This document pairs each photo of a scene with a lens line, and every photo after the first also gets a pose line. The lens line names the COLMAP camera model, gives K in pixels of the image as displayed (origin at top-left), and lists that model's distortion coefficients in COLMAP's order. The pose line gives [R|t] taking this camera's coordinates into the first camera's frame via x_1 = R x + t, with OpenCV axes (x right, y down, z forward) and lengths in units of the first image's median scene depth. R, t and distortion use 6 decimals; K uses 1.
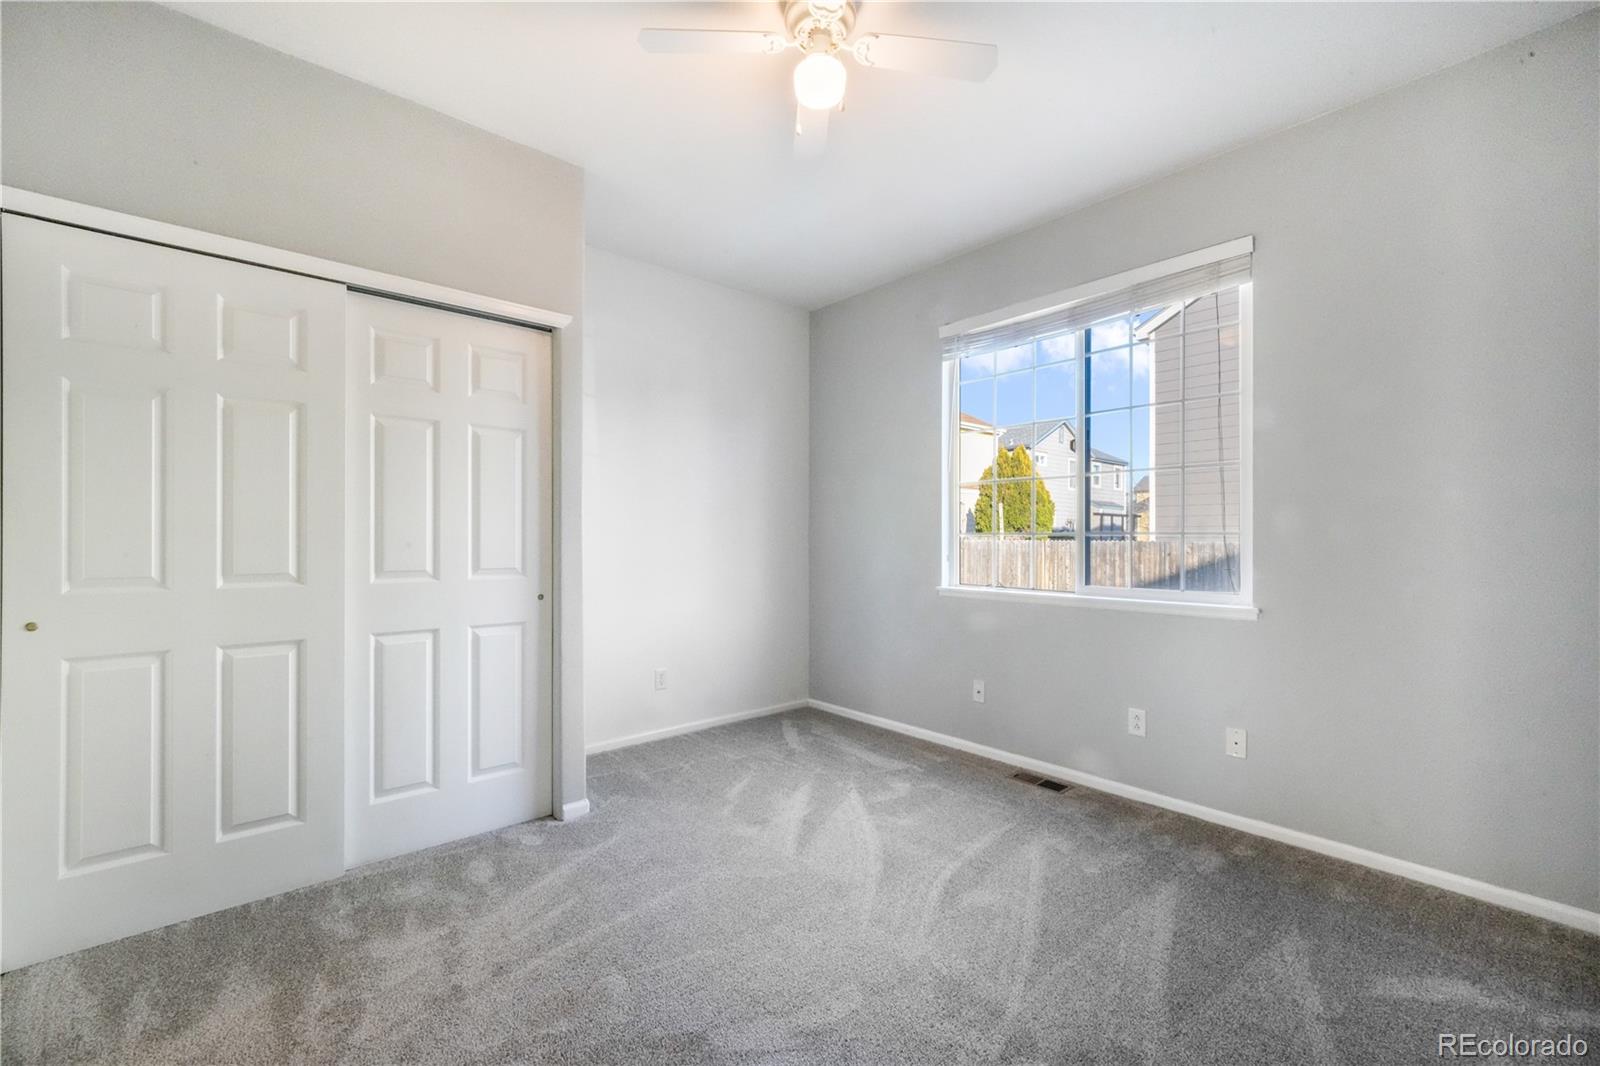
lens RADIAL K [[682.2, 0, 801.3], [0, 682.2, 536.1], [0, 0, 1]] dist [-0.001109, 0.003325]
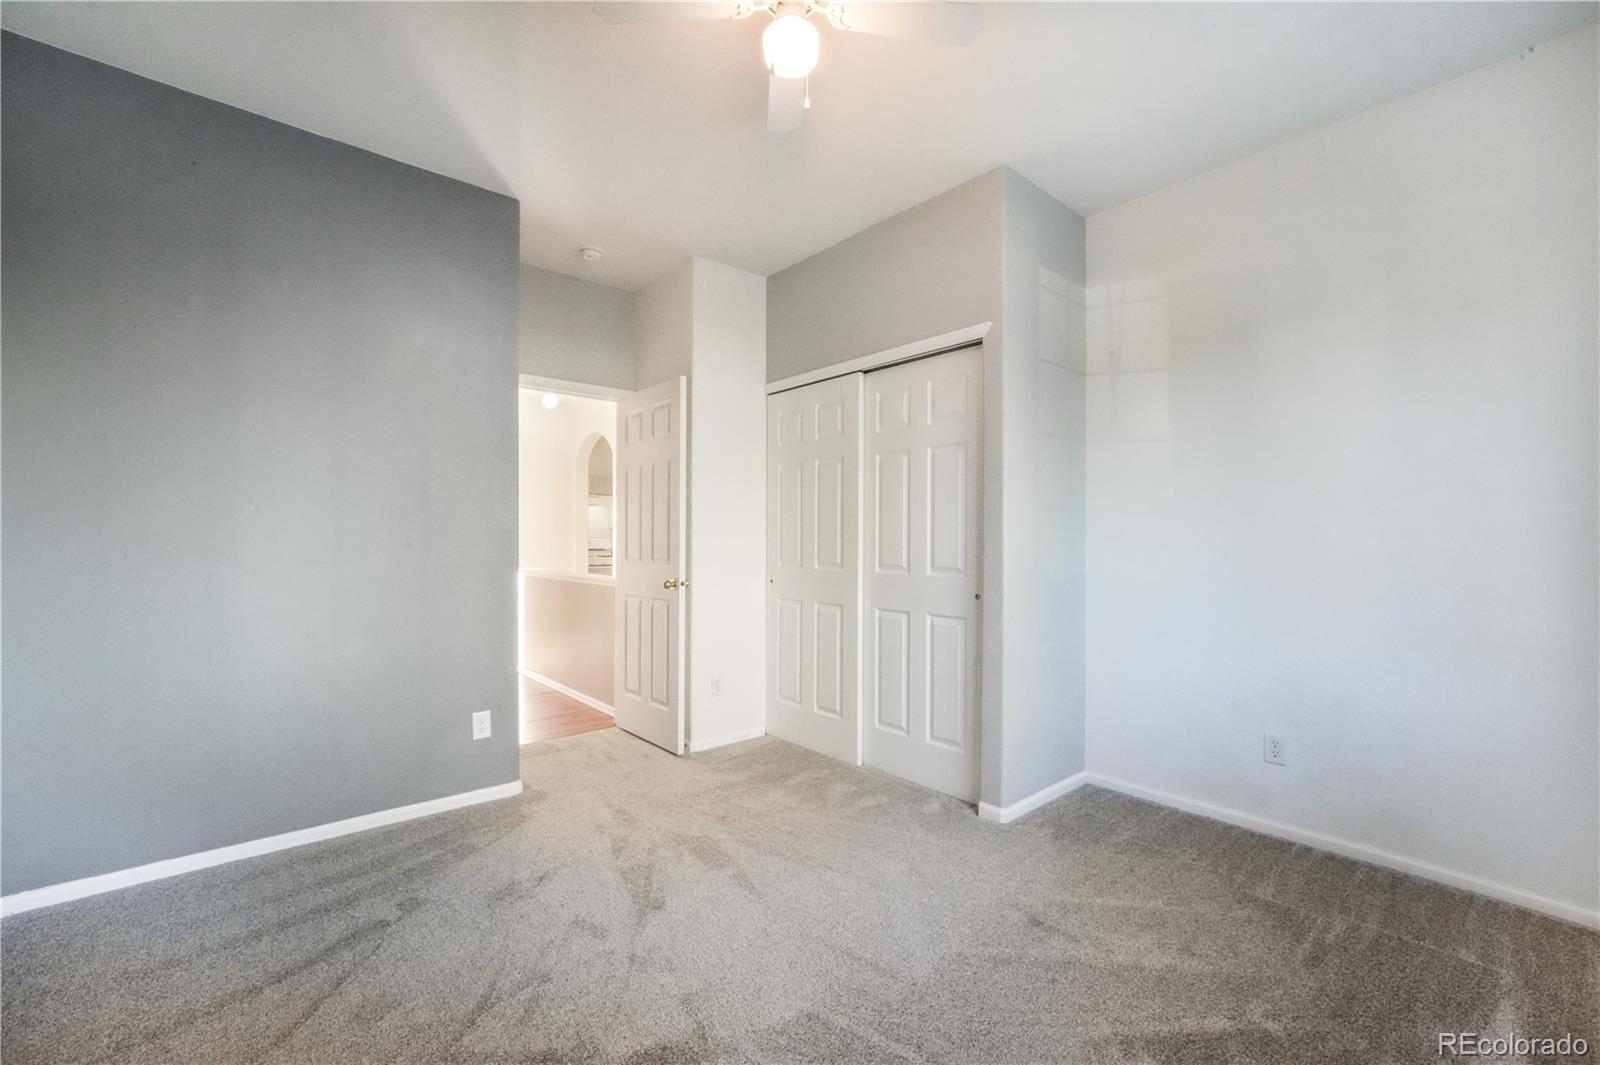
lens RADIAL K [[636.0, 0, 800.0], [0, 636.0, 541.9], [0, 0, 1]] dist [0.000184, 0.000108]
pose [[-0.009013, -0.006616, -0.999937, 0.671387], [-0.004605, 0.999968, -0.006575, 0.013941], [0.999949, 0.004545, -0.009043, 0.810783]]
